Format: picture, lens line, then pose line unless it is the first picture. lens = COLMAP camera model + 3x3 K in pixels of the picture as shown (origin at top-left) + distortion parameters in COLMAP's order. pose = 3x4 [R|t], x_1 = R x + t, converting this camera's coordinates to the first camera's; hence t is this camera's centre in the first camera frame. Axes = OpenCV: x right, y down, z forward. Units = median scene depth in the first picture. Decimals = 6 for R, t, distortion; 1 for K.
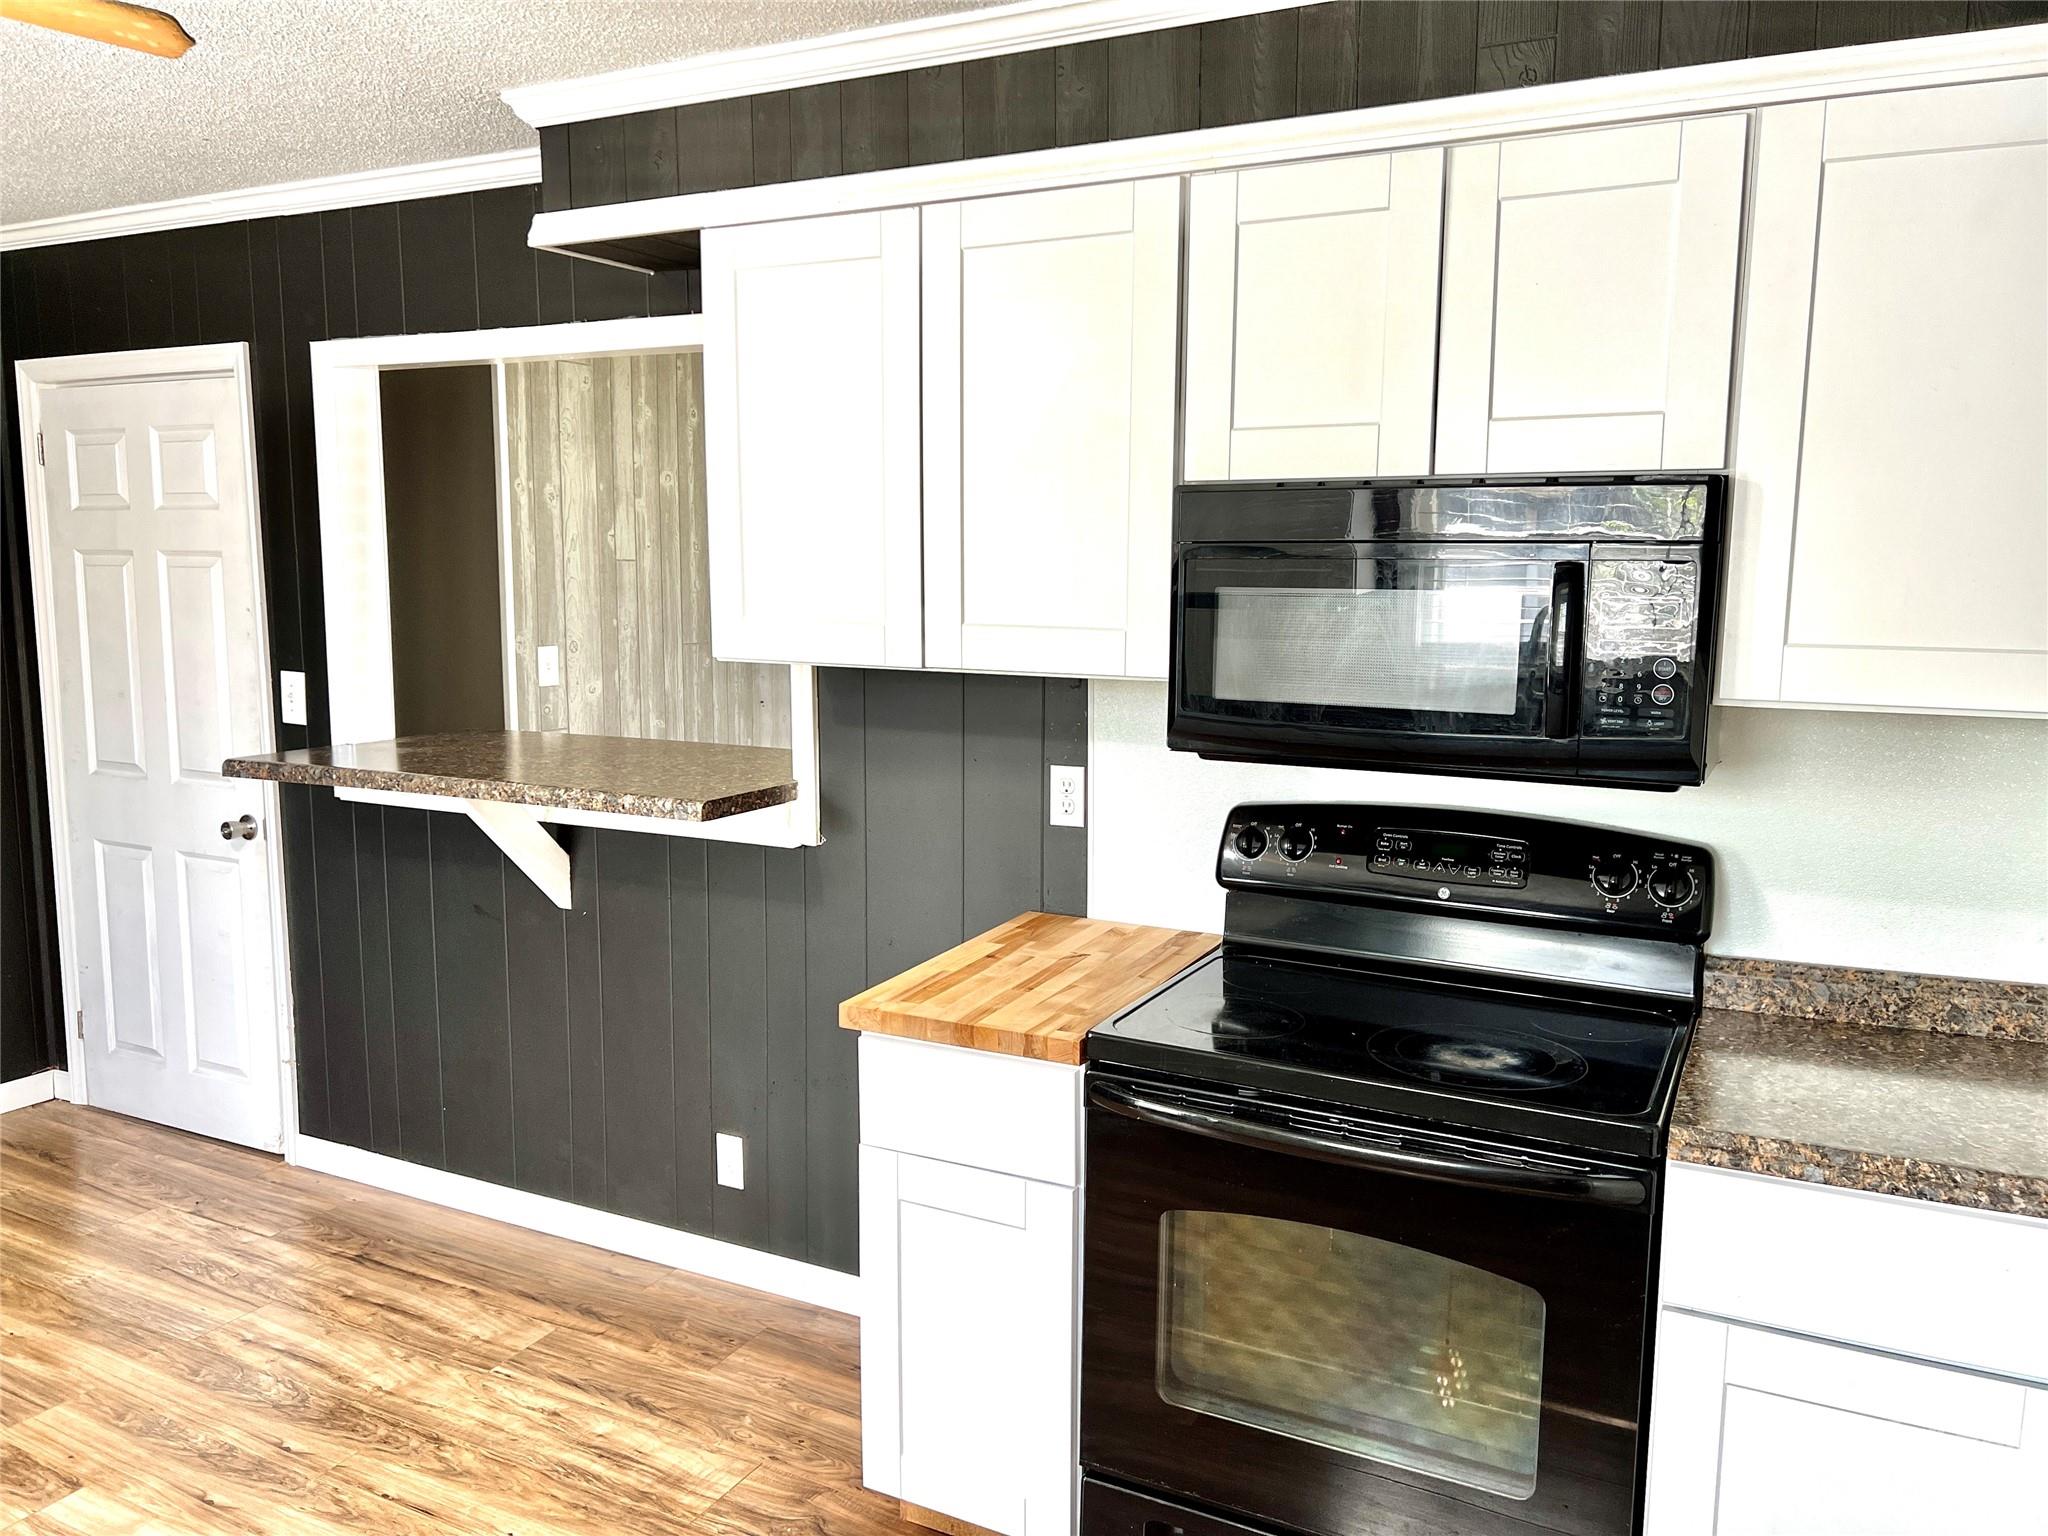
lens RADIAL K [[1543.8, 0, 1018.5], [0, 1543.8, 778.7], [0, 0, 1]] dist [0.064606, -0.069533]
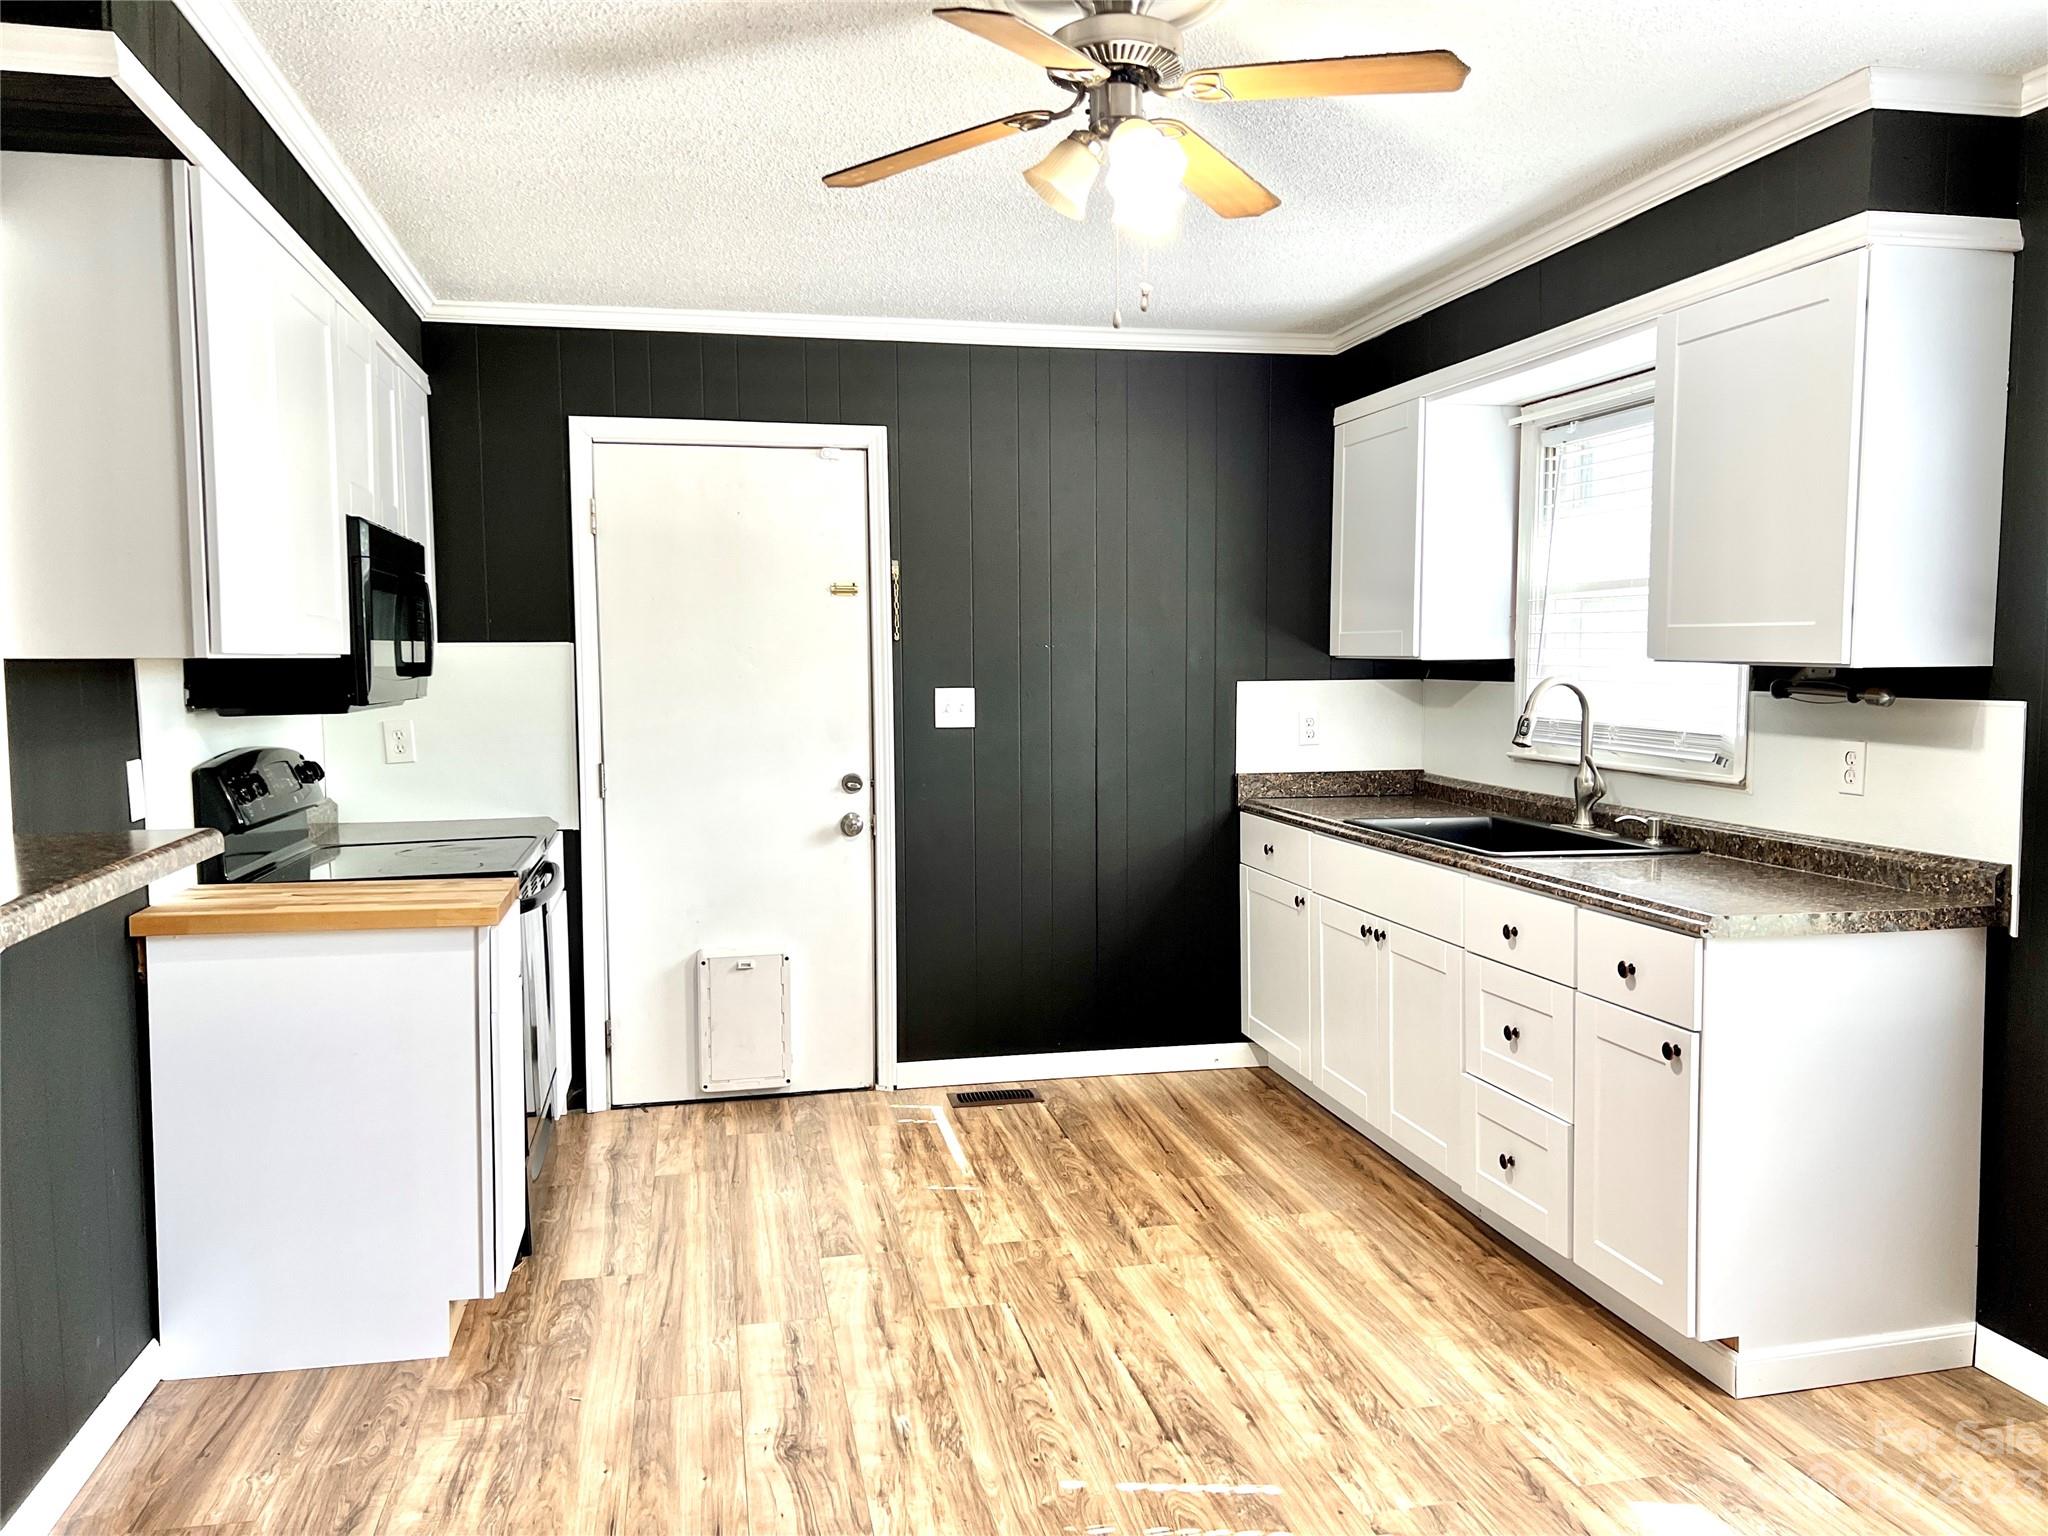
lens RADIAL K [[1543.8, 0, 1028.5], [0, 1543.8, 785.0], [0, 0, 1]] dist [0.064606, -0.069533]
pose [[-0.640995, -0.065240, 0.764768, -1.086941], [0.112411, 0.977658, 0.177619, -0.105092], [-0.759269, 0.199821, -0.619340, 1.139404]]
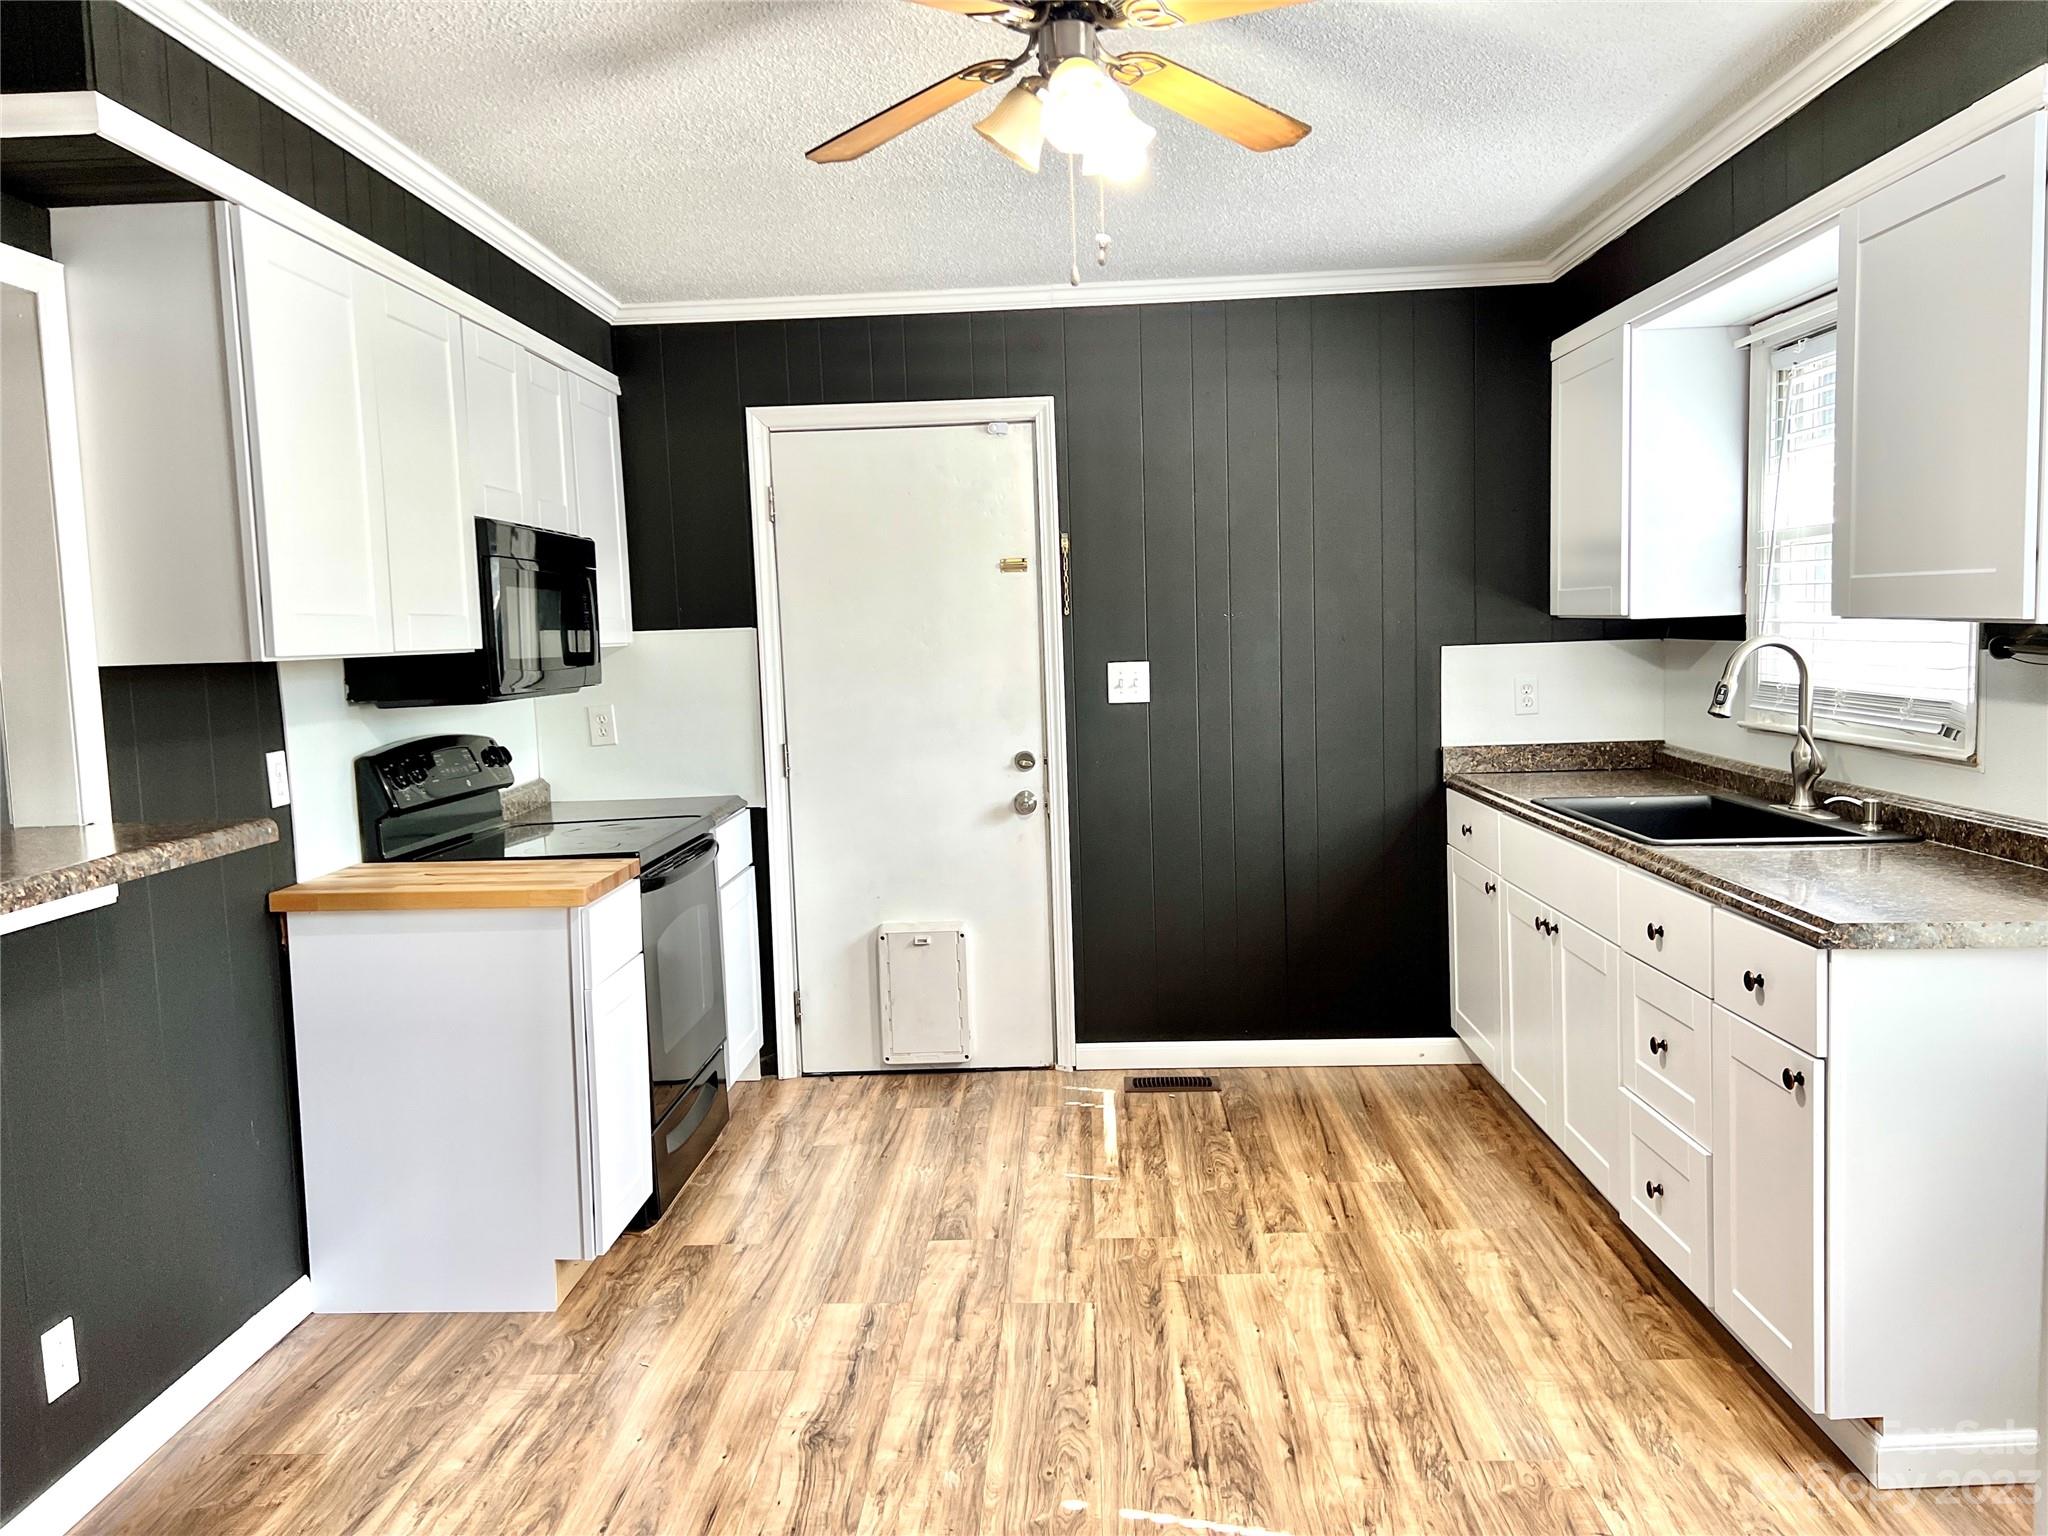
lens RADIAL K [[1543.8, 0, 1021.0], [0, 1543.8, 781.2], [0, 0, 1]] dist [0.064606, -0.069533]
pose [[-0.430730, -0.079580, 0.898965, -1.168755], [0.161316, 0.973273, 0.163450, -0.082425], [-0.887946, 0.215420, -0.406381, 0.938891]]
